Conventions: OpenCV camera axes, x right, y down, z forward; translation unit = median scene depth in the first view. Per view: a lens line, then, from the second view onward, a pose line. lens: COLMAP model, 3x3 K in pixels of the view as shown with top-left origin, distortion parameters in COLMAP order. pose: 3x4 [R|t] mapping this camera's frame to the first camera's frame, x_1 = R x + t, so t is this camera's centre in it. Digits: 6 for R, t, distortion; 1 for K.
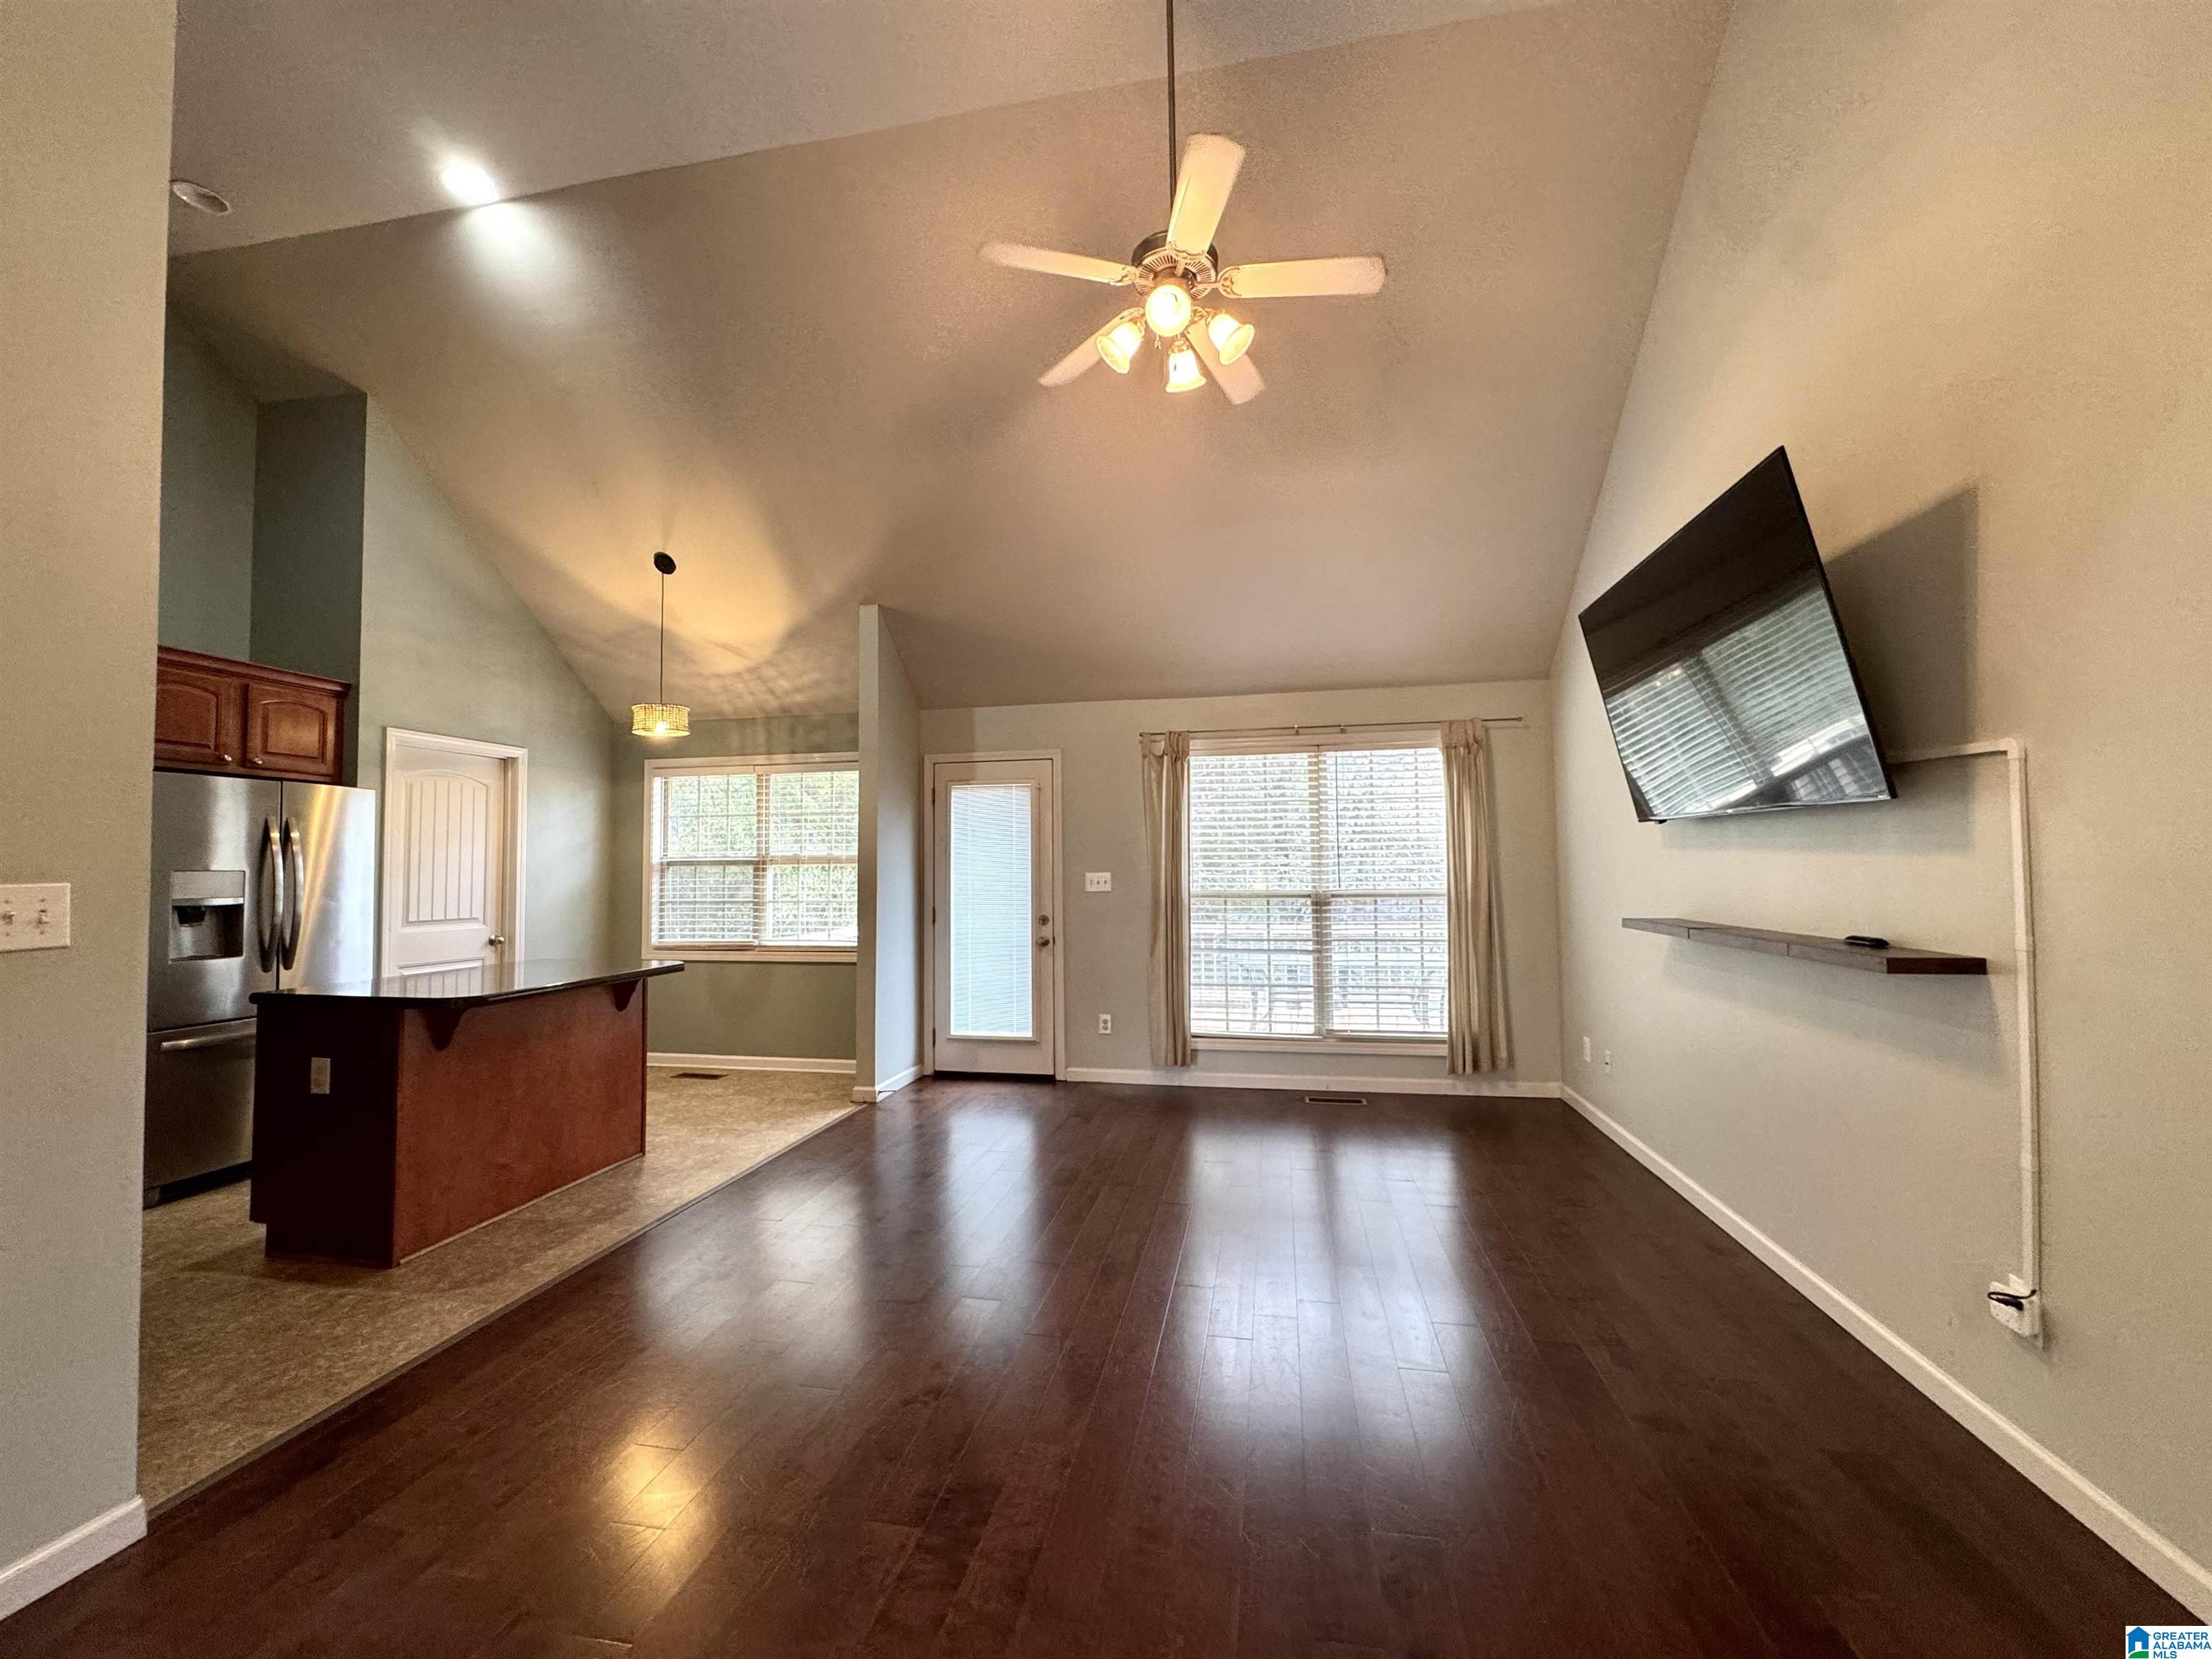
lens RADIAL K [[886.1, 0, 1106.0], [0, 886.1, 829.5], [0, 0, 1]] dist [-0.002707, -0.000224]
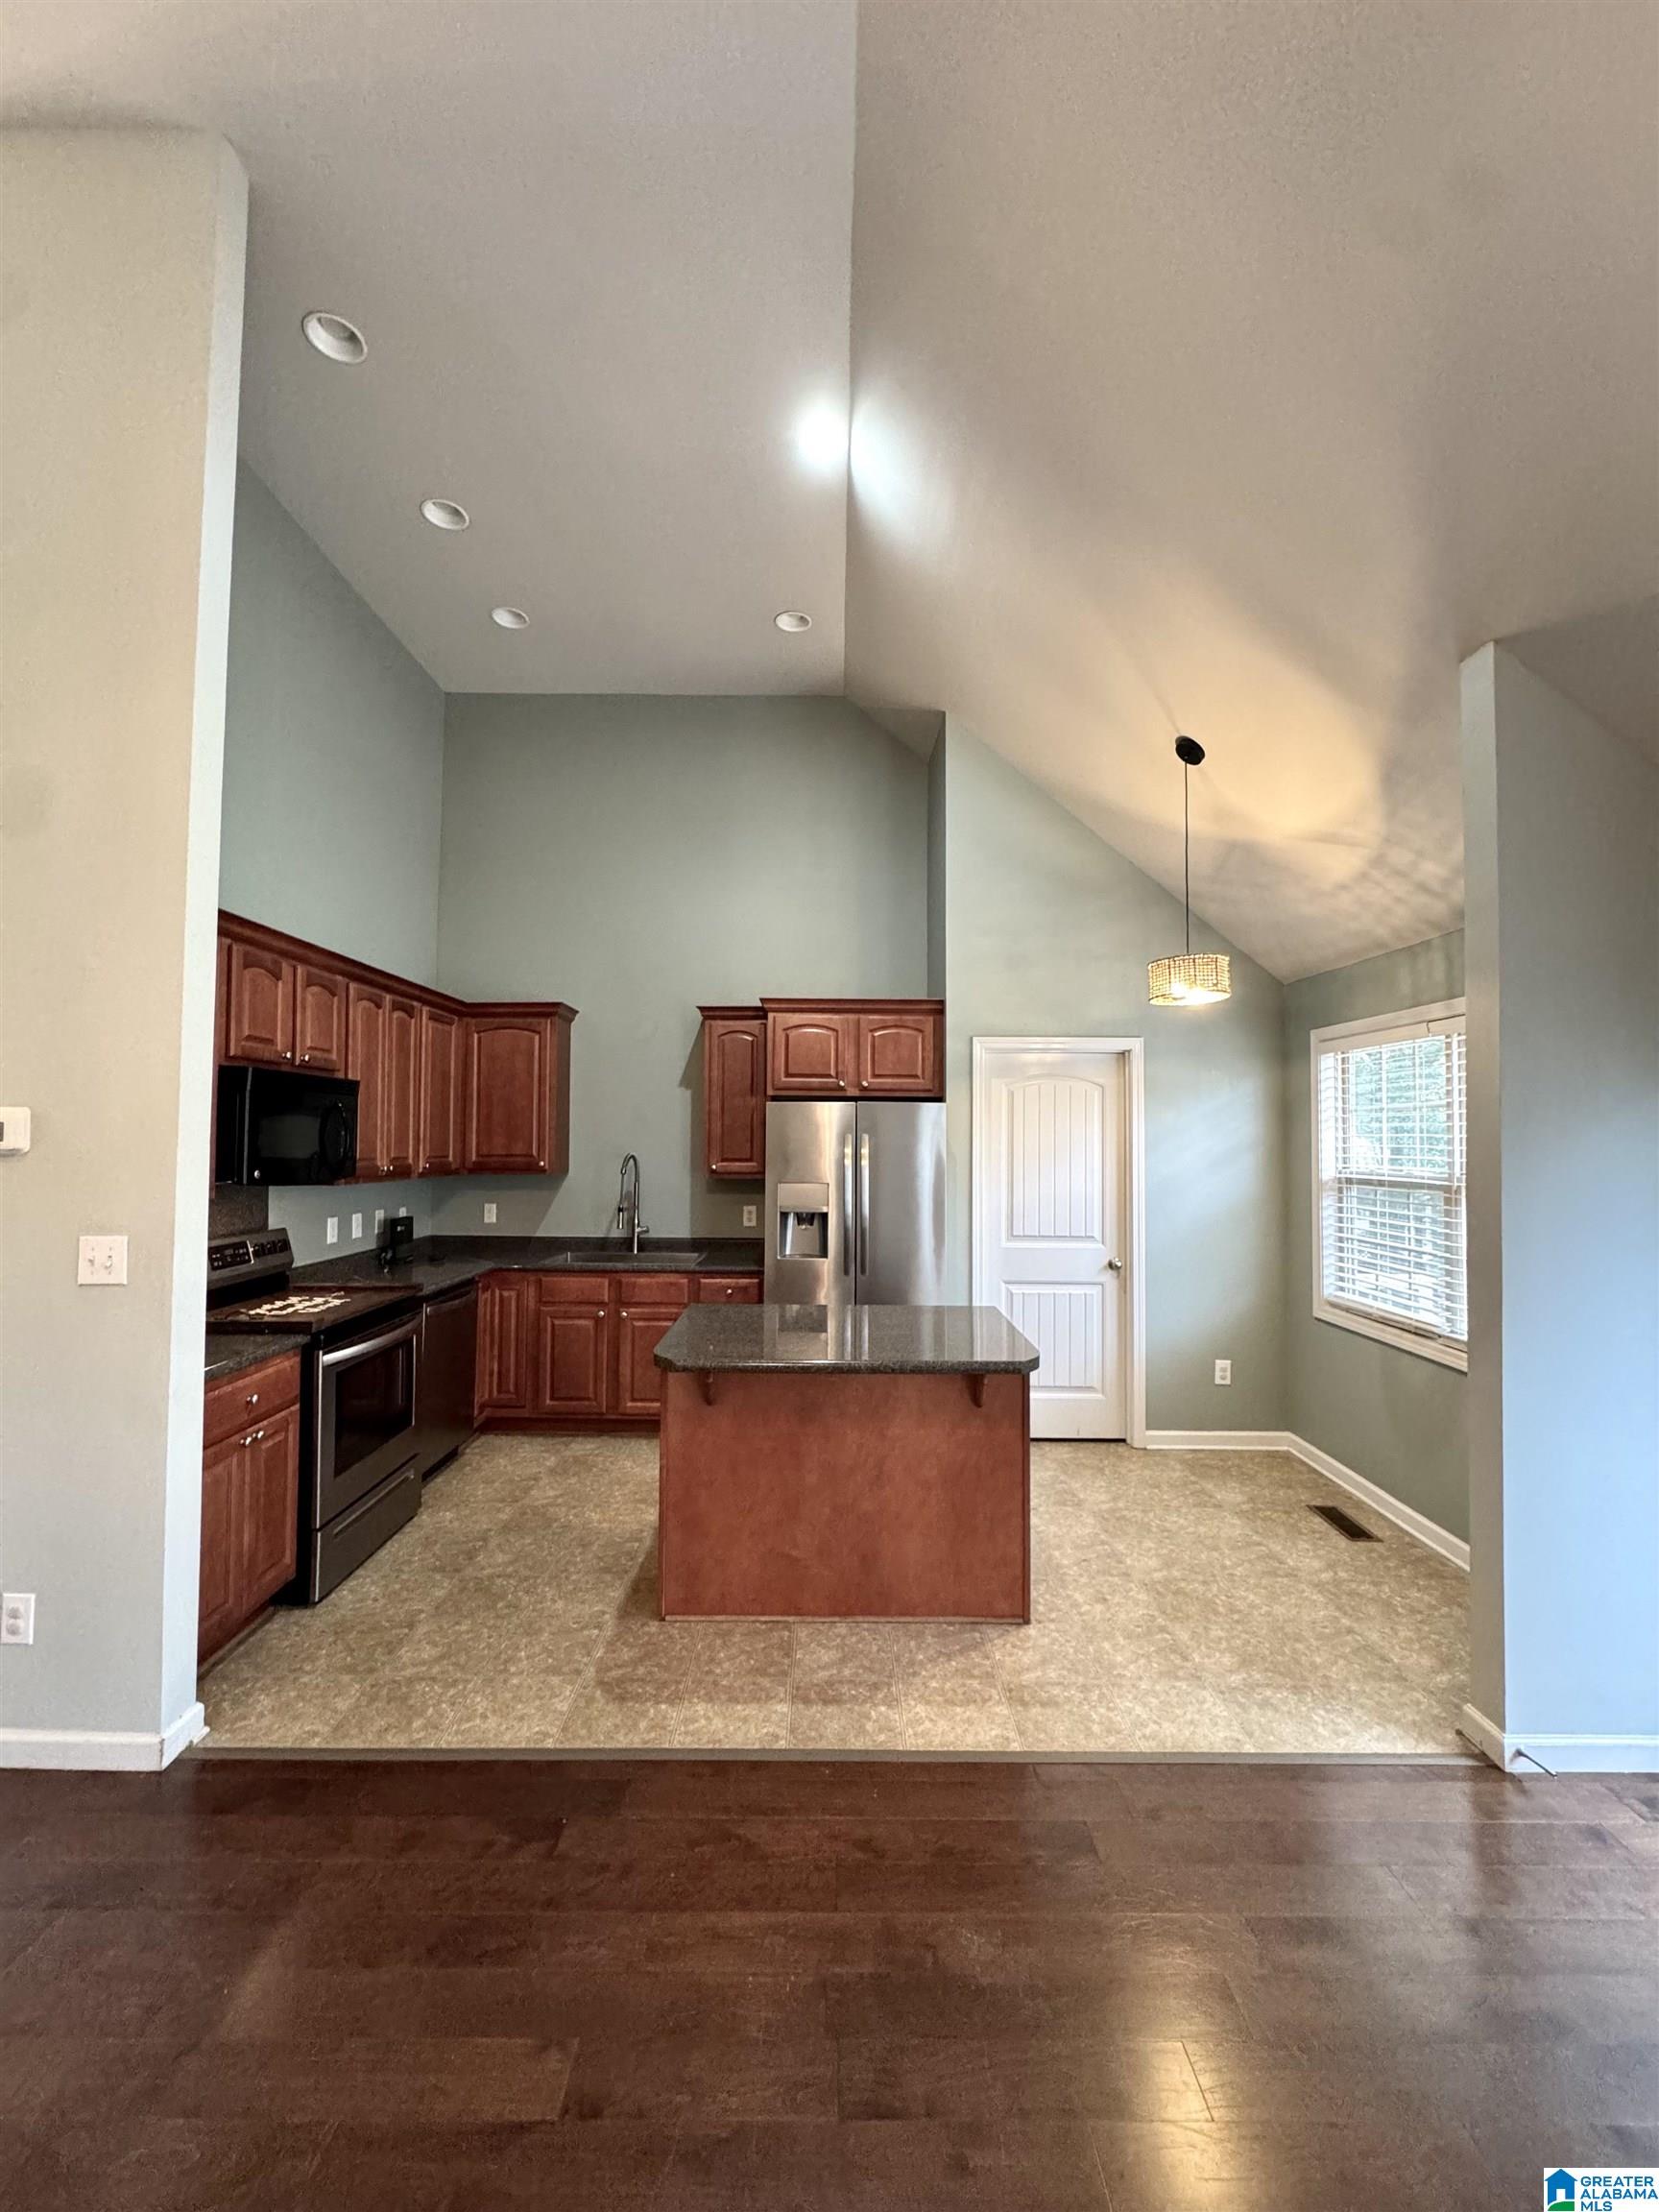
lens RADIAL K [[886.1, 0, 829.5], [0, 886.1, 1106.0], [0, 0, 1]] dist [-0.002707, -0.000224]
pose [[0.191846, -0.024165, -0.981128, 0.114025], [0.036161, 0.999192, -0.017539, -0.025360], [0.980759, -0.032114, 0.192564, 0.604345]]
